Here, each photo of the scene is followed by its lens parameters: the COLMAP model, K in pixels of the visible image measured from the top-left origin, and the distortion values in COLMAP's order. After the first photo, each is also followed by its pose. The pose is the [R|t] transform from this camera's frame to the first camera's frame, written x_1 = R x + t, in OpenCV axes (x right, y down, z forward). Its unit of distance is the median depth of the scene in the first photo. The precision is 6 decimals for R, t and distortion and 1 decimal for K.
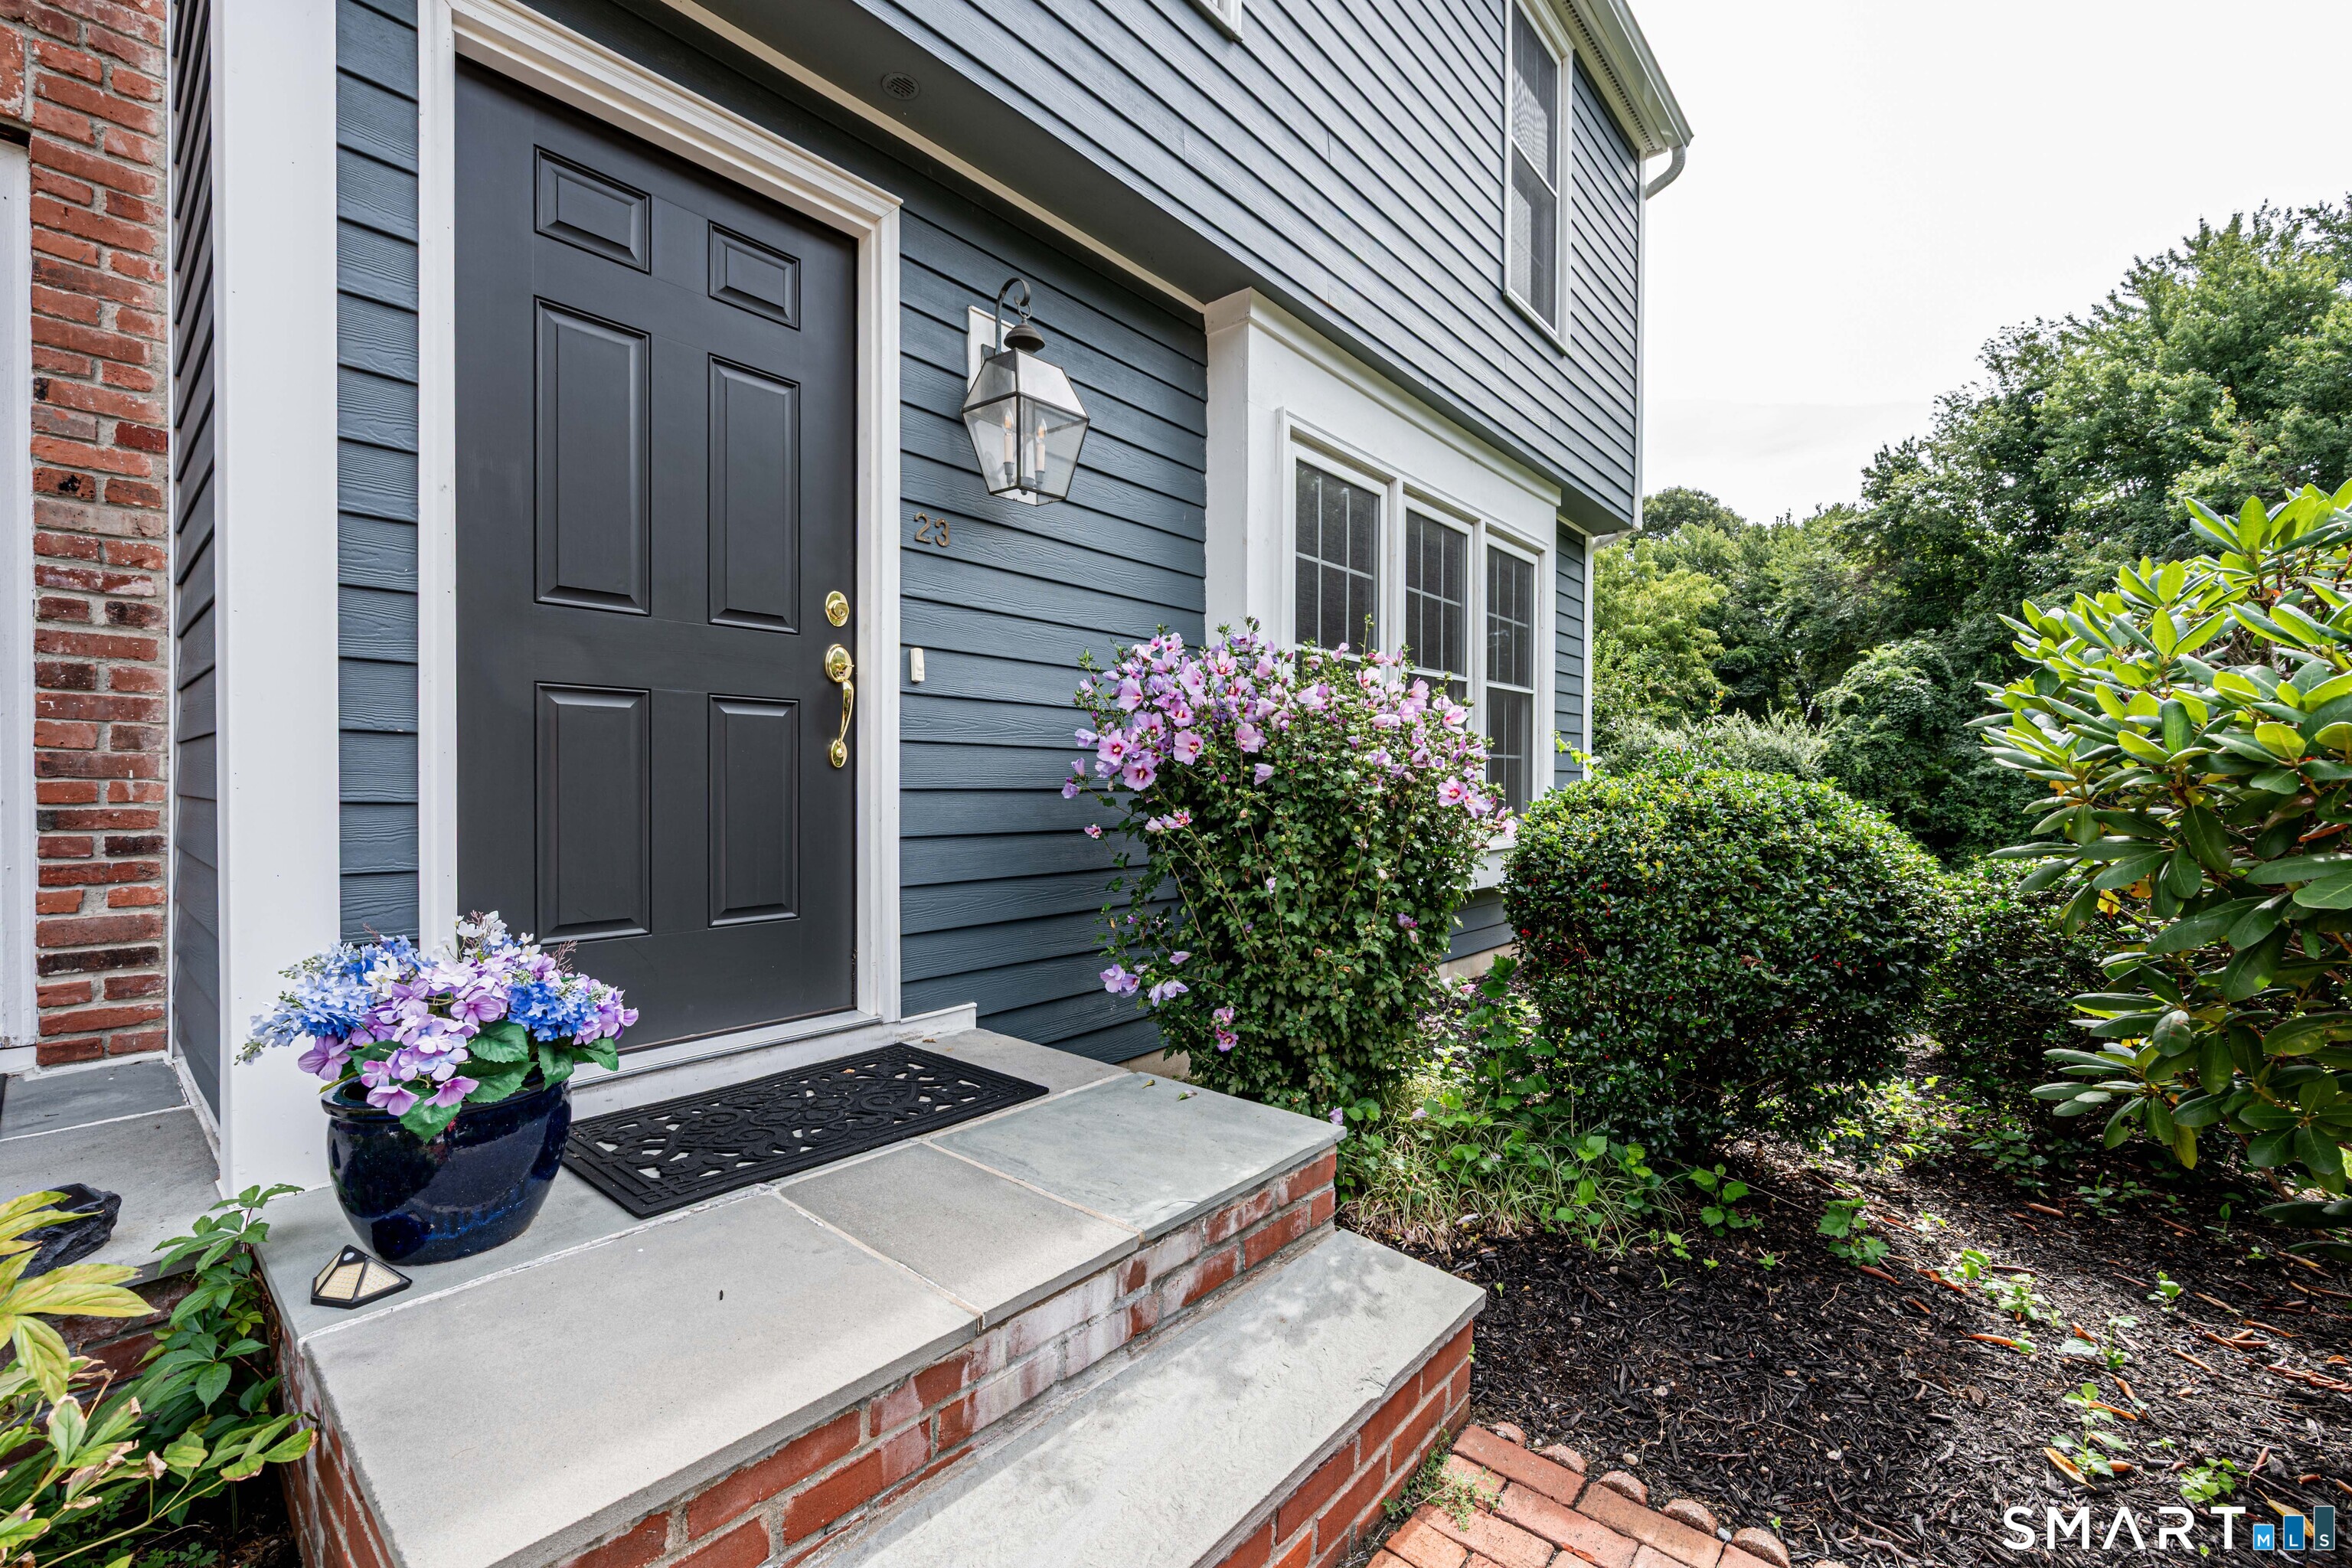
lens RADIAL K [[1001.3, 0, 1176.0], [0, 1001.3, 784.0], [0, 0, 1]] dist [0.000034, 0.000030]
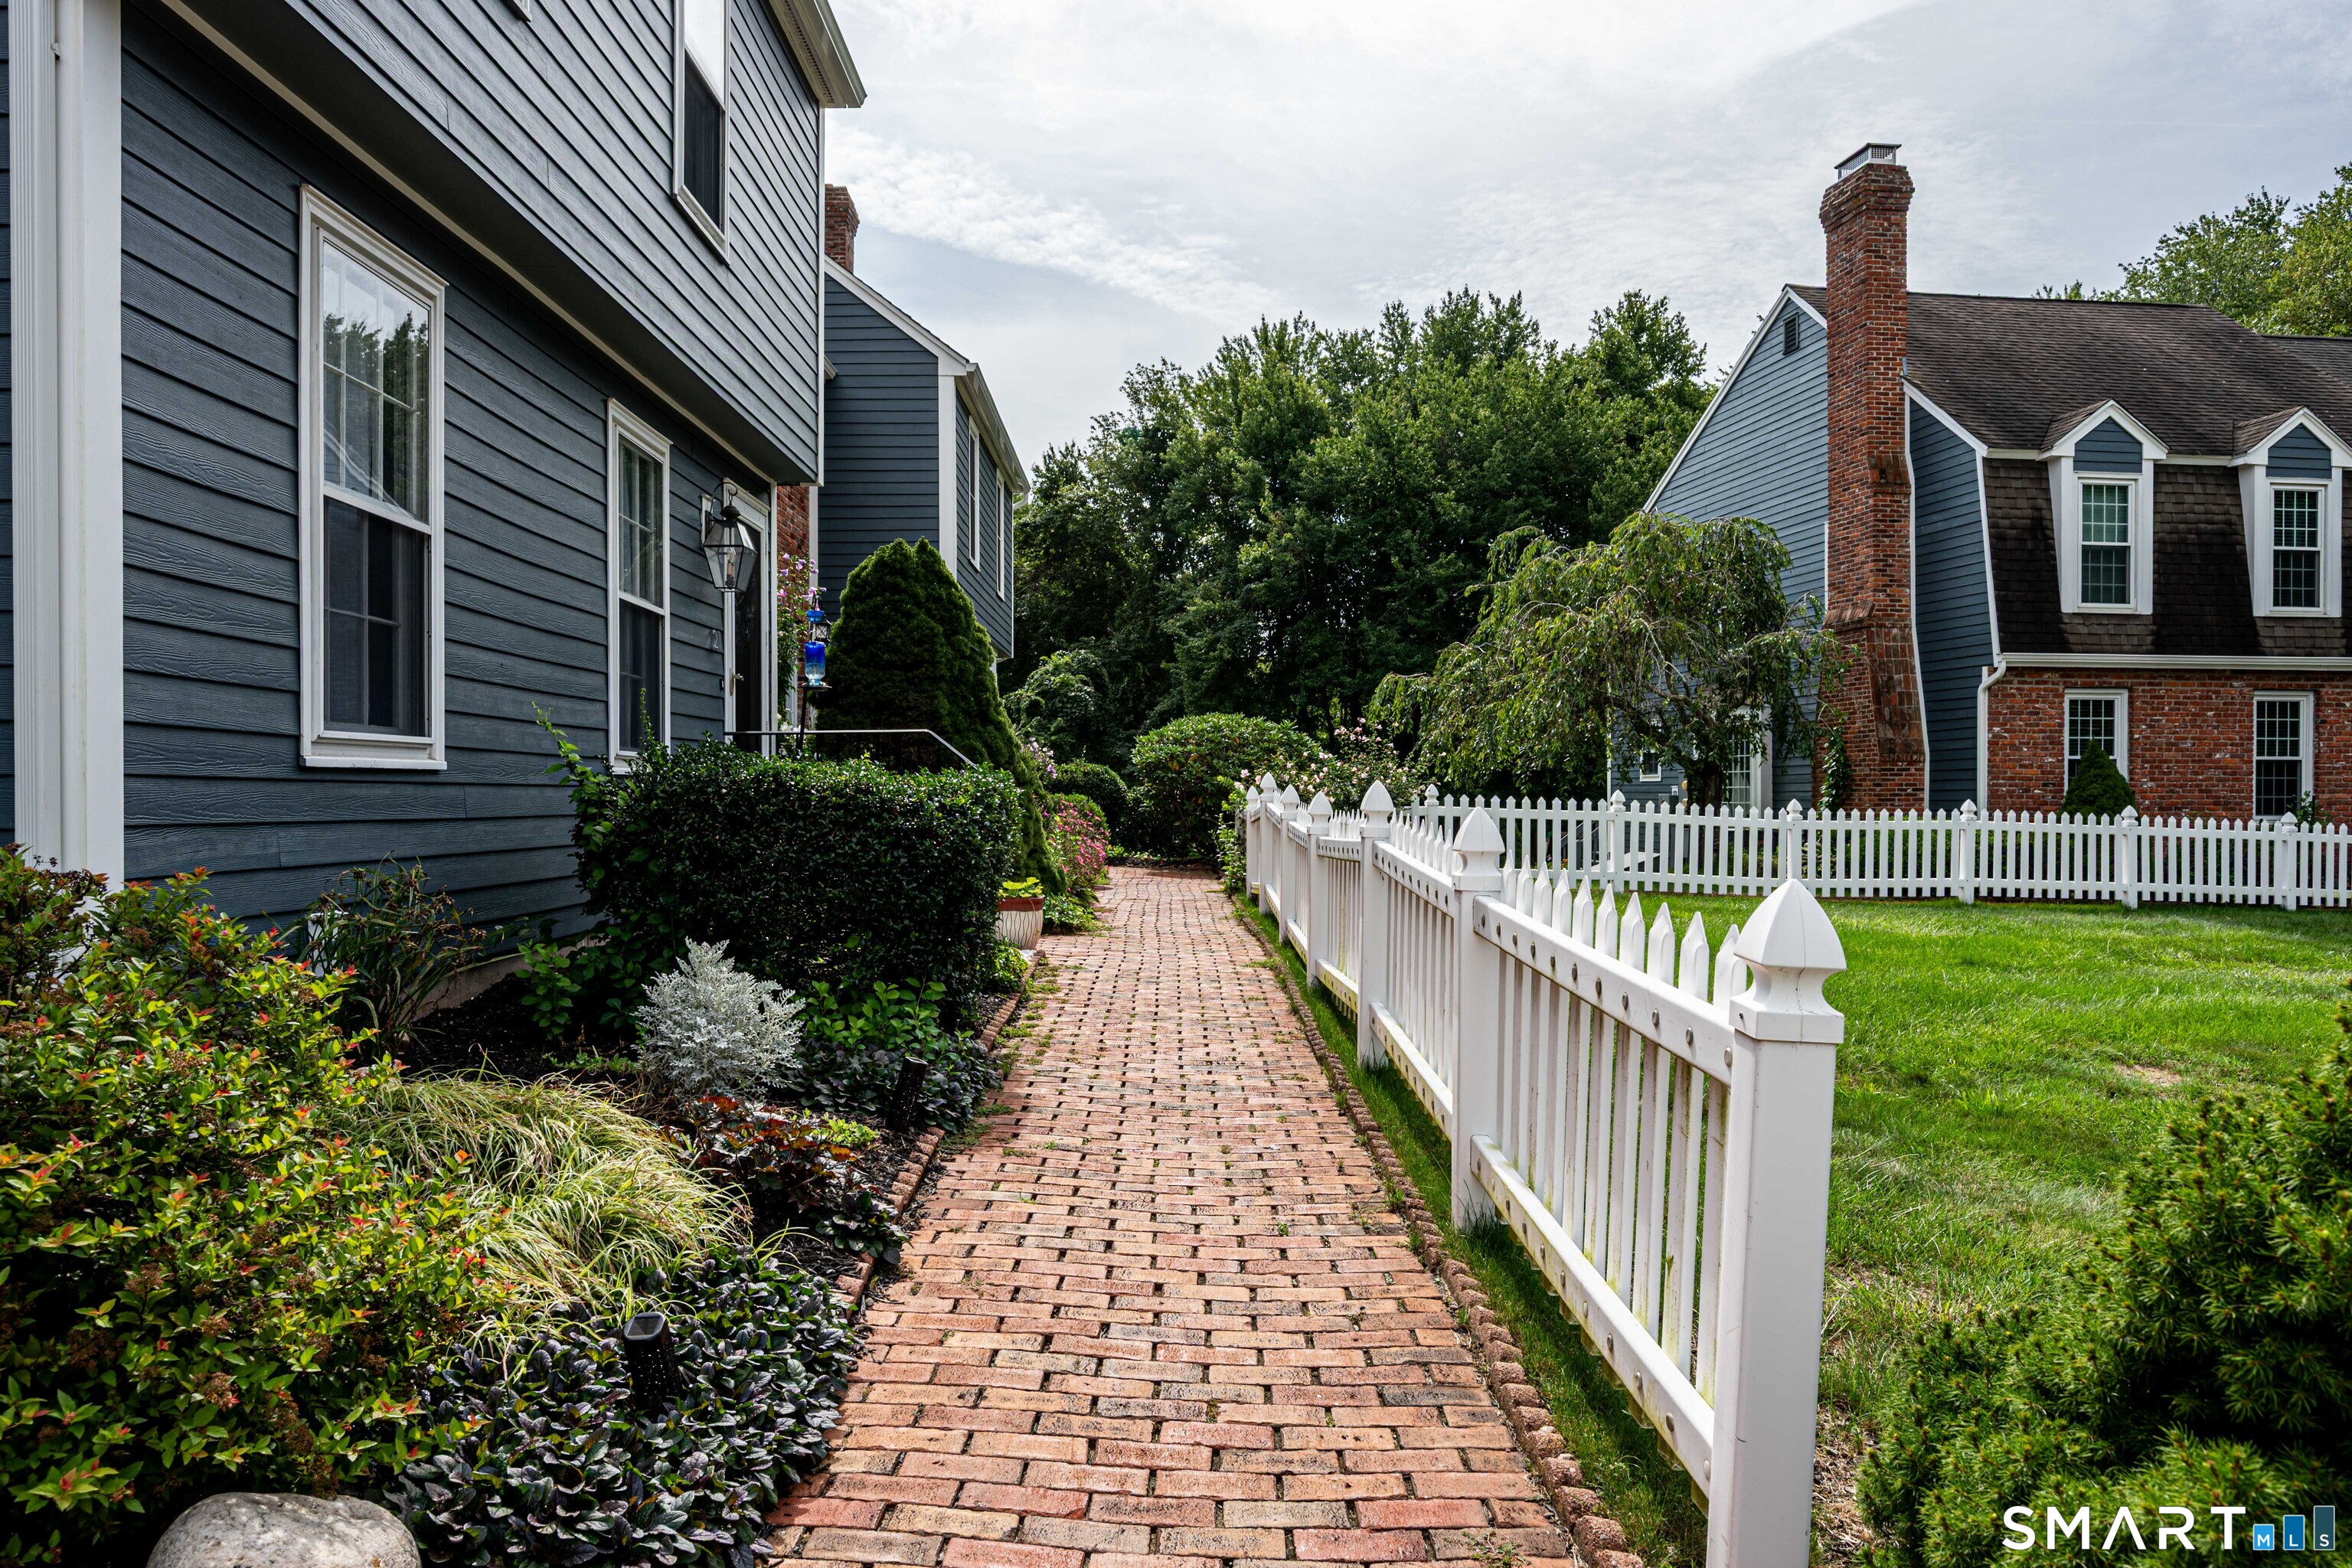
lens RADIAL K [[1563.0, 0, 1176.0], [0, 1563.0, 784.0], [0, 0, 1]] dist [0.000053, 0.000006]
pose [[0.759715, -0.010950, 0.650164, -0.293928], [0.015587, 0.999878, -0.001374, 0.007553], [-0.650069, 0.011178, 0.759793, -0.361124]]
